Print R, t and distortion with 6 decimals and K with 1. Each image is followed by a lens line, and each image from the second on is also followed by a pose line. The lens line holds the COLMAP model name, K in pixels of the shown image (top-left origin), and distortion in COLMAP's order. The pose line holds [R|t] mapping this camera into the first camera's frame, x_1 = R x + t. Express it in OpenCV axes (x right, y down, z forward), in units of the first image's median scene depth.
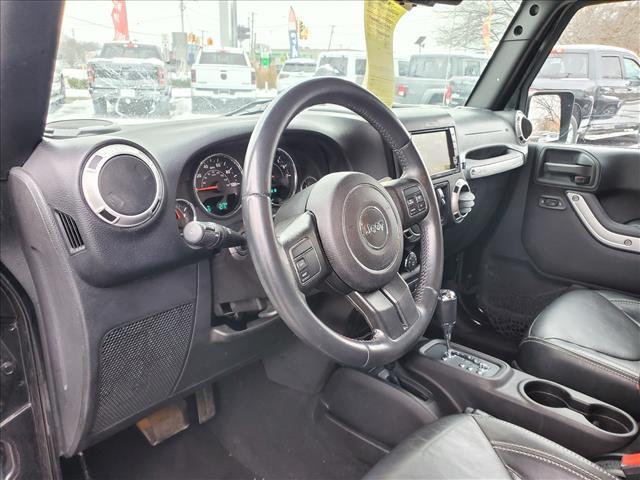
lens RADIAL K [[486.8, 0, 319.3], [0, 486.8, 255.7], [0, 0, 1]] dist [0.000649, 0.008532]
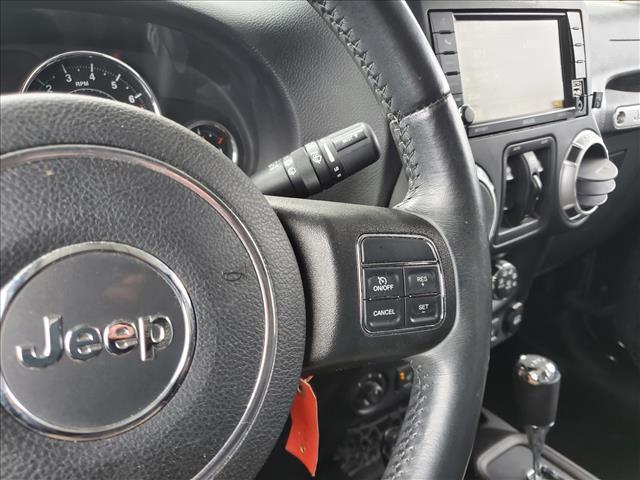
lens RADIAL K [[486.8, 0, 319.3], [0, 486.8, 255.7], [0, 0, 1]] dist [0.000649, 0.008532]
pose [[0.969188, 0.056039, -0.239863, 0.164802], [-0.036606, 0.995732, 0.084722, -0.071197], [0.243587, -0.073331, 0.967103, 0.493831]]
